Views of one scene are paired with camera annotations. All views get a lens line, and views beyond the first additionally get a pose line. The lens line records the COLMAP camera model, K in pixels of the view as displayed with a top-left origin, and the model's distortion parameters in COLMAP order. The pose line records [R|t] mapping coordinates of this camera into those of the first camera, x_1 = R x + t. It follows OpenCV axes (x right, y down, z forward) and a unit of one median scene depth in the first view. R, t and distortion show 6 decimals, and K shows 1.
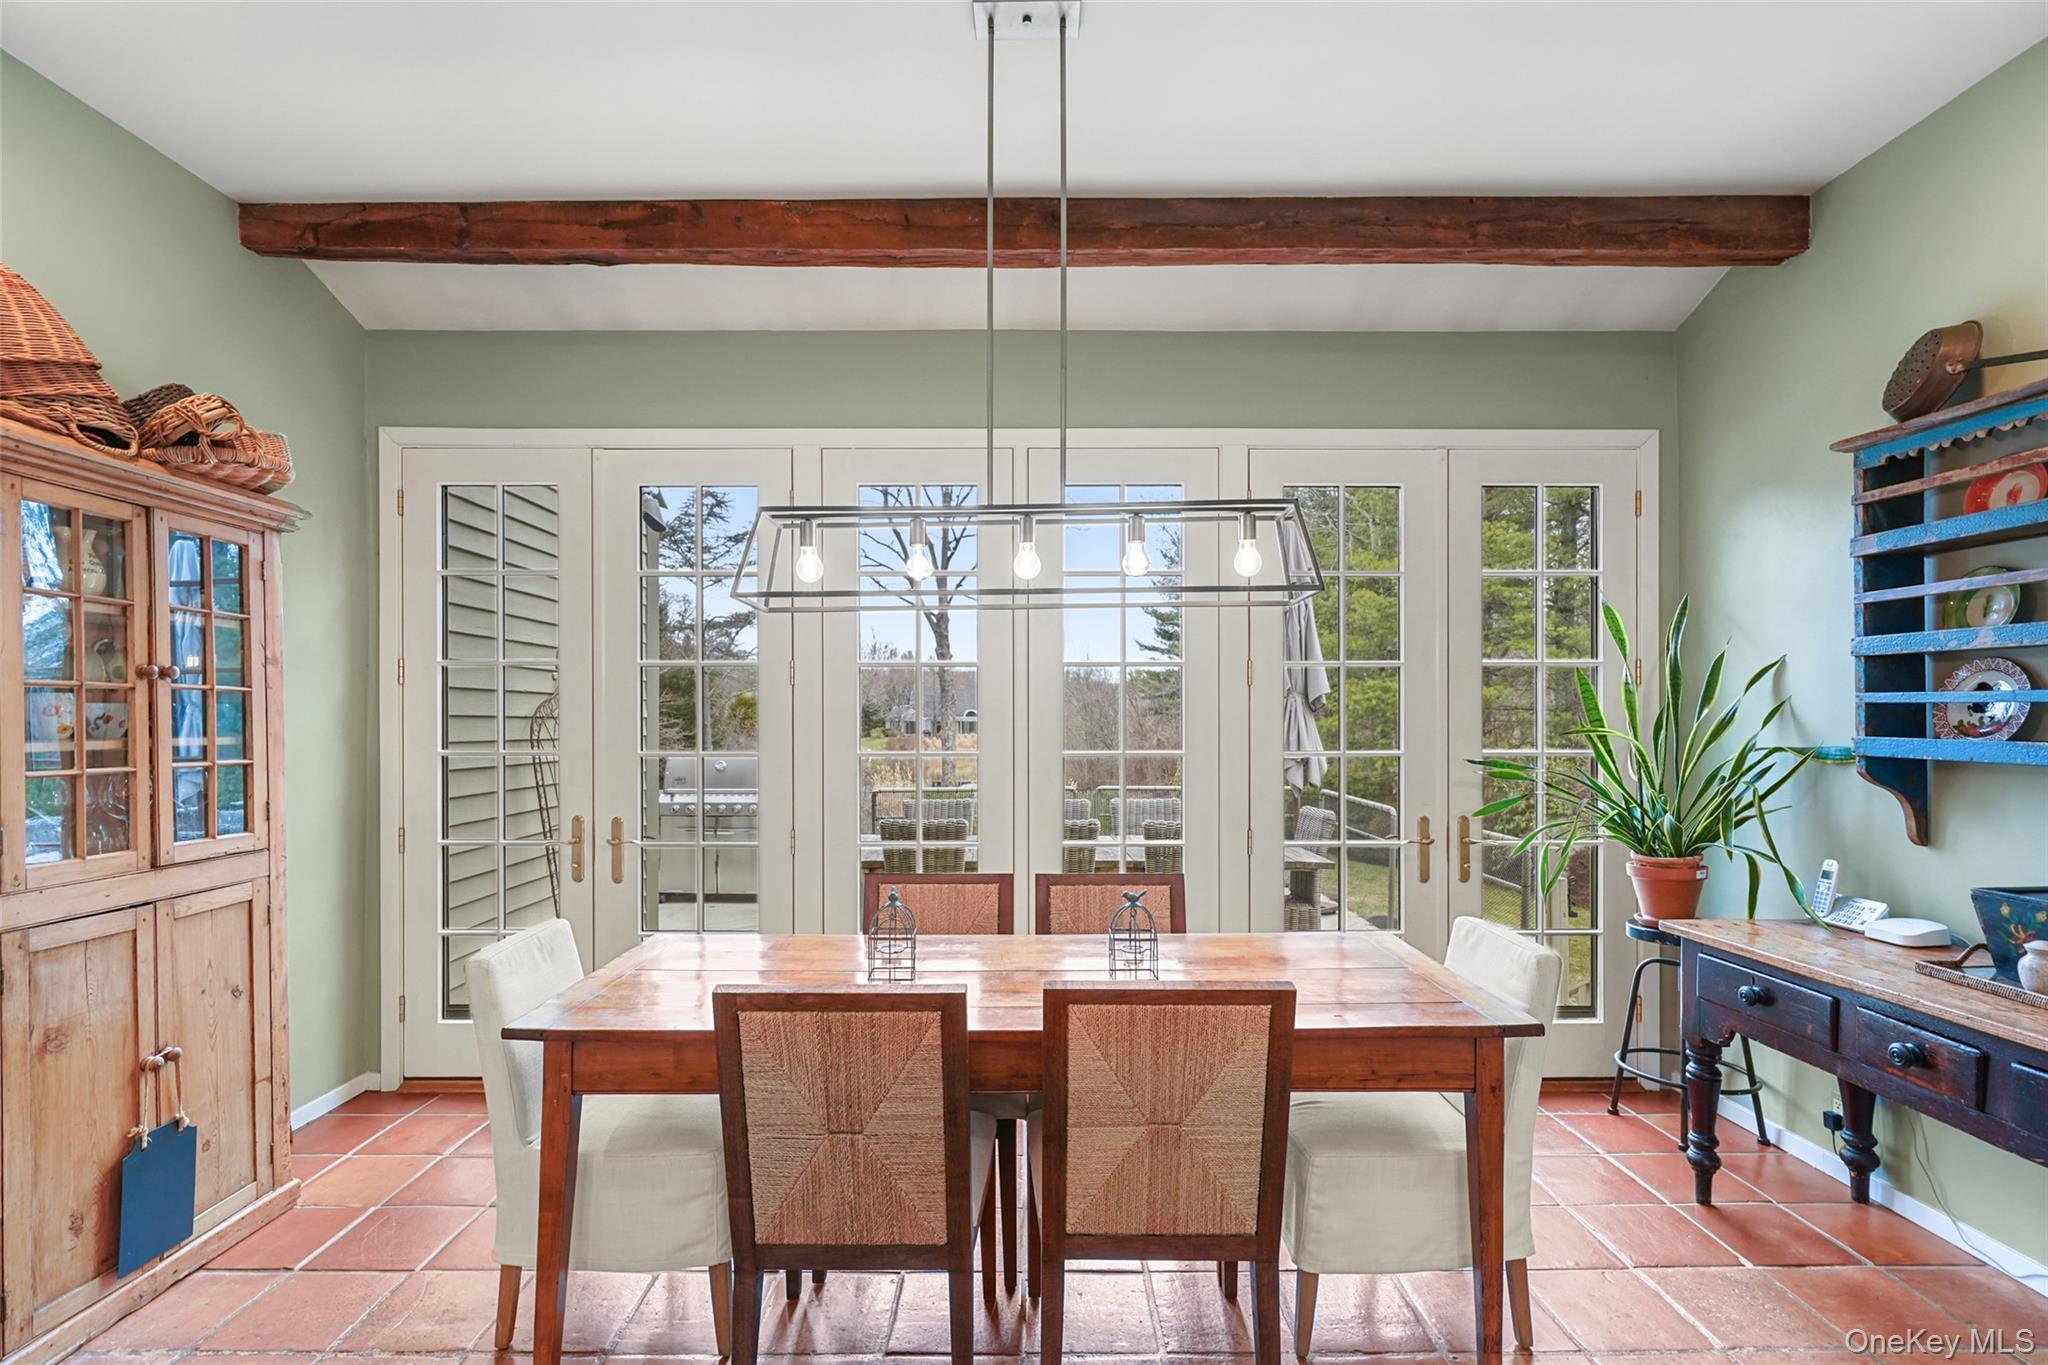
lens RADIAL K [[951.9, 0, 1028.5], [0, 951.9, 705.0], [0, 0, 1]] dist [-0.009381, 0.001163]
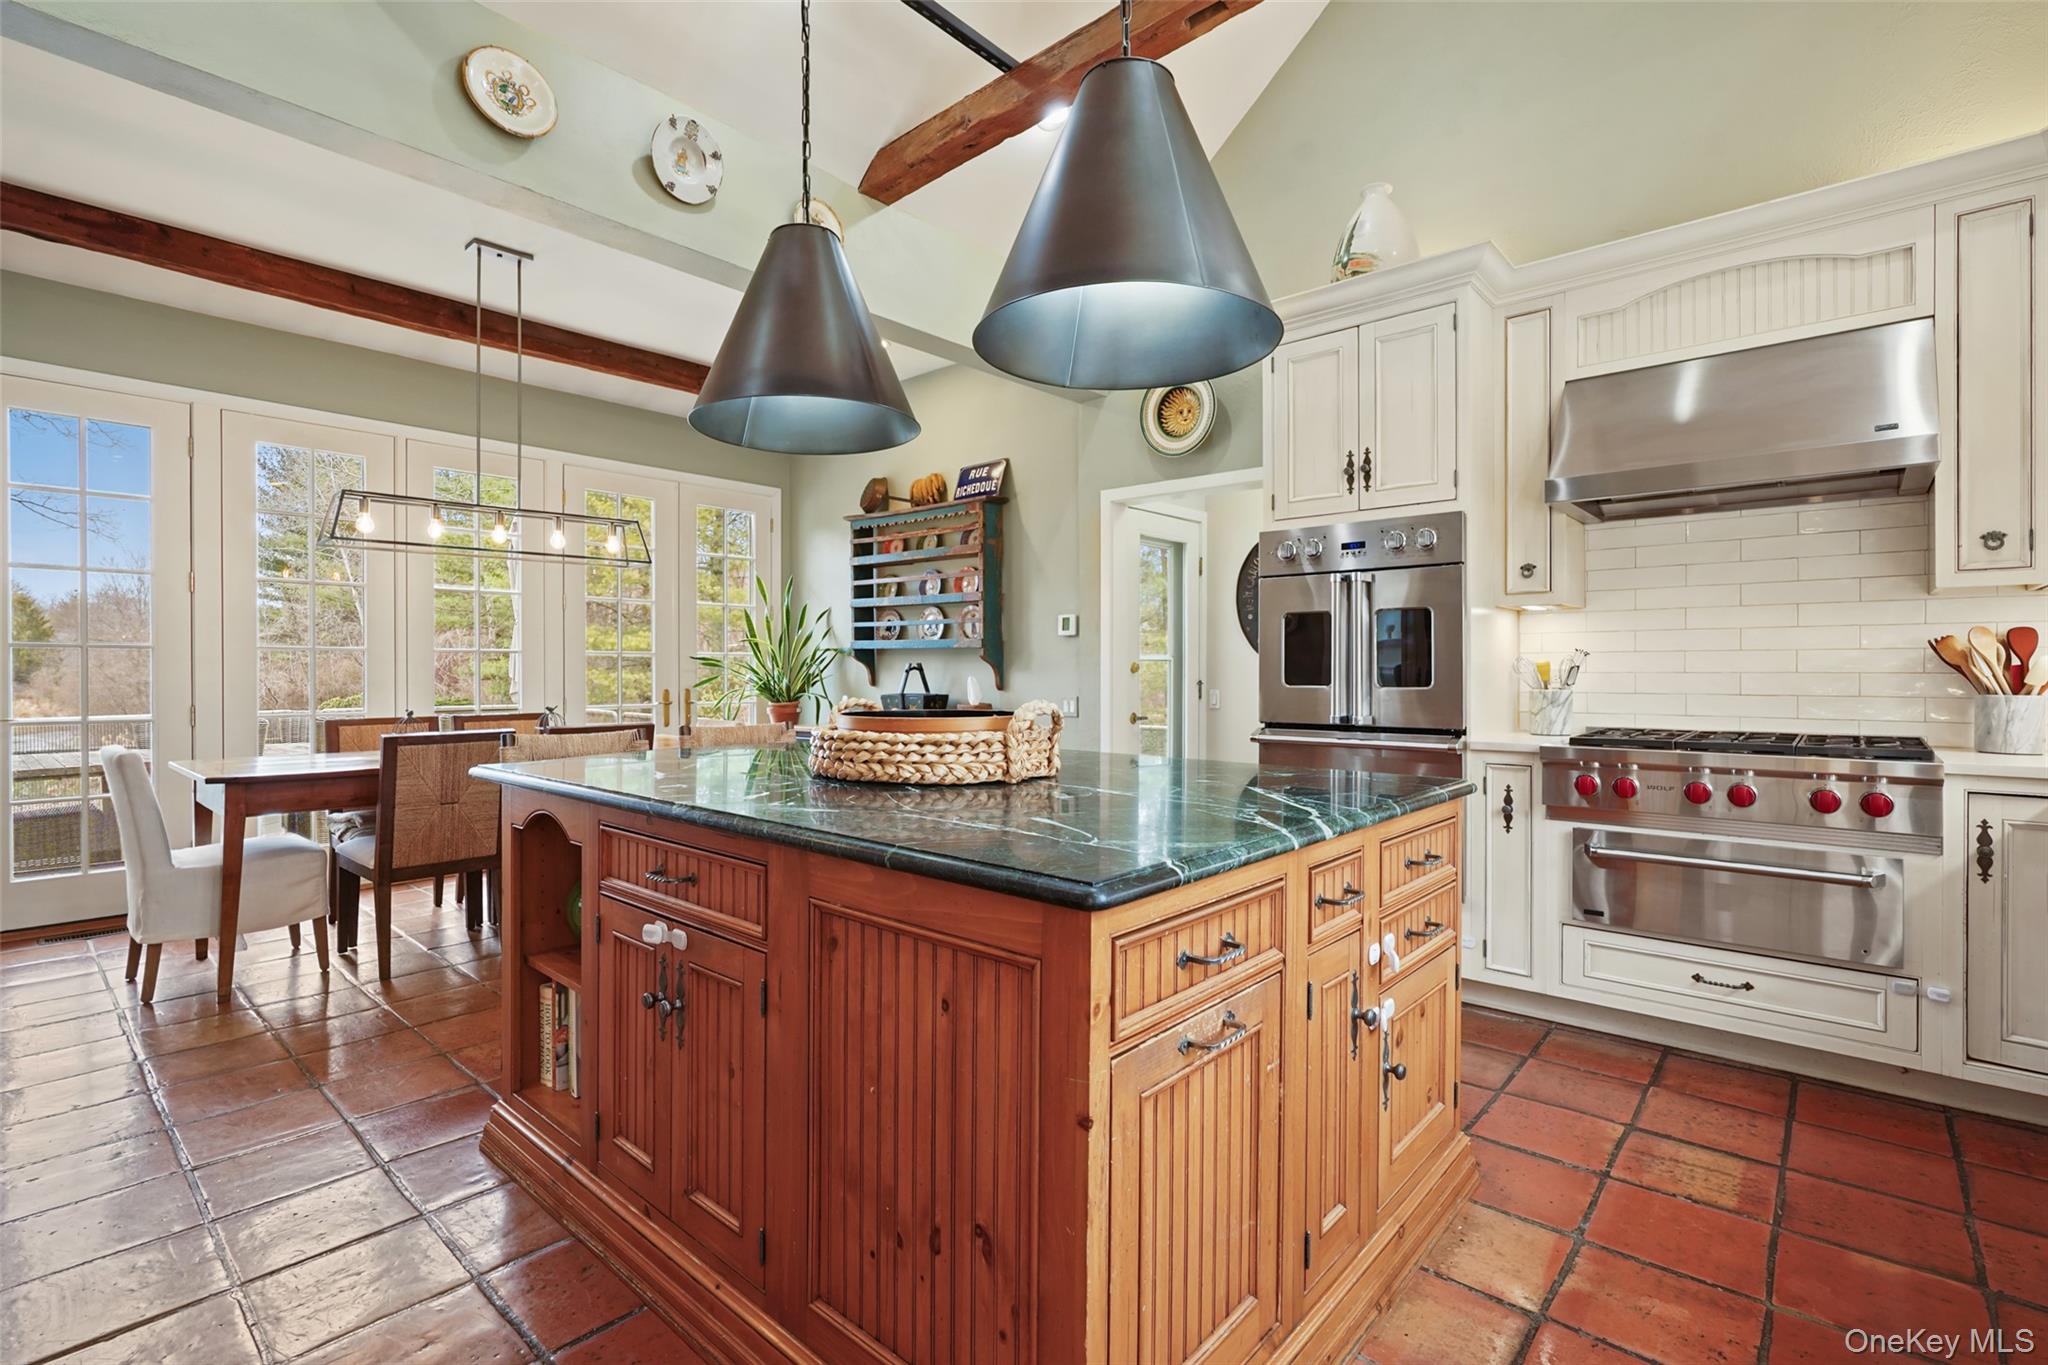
lens RADIAL K [[928.0, 0, 1023.0], [0, 928.0, 688.6], [0, 0, 1]] dist [-0.015013, 0.005234]
pose [[0.666458, -0.014196, 0.745408, -0.606216], [-0.007255, 0.999648, 0.025525, 0.093626], [-0.745508, -0.022419, 0.666120, -0.915499]]
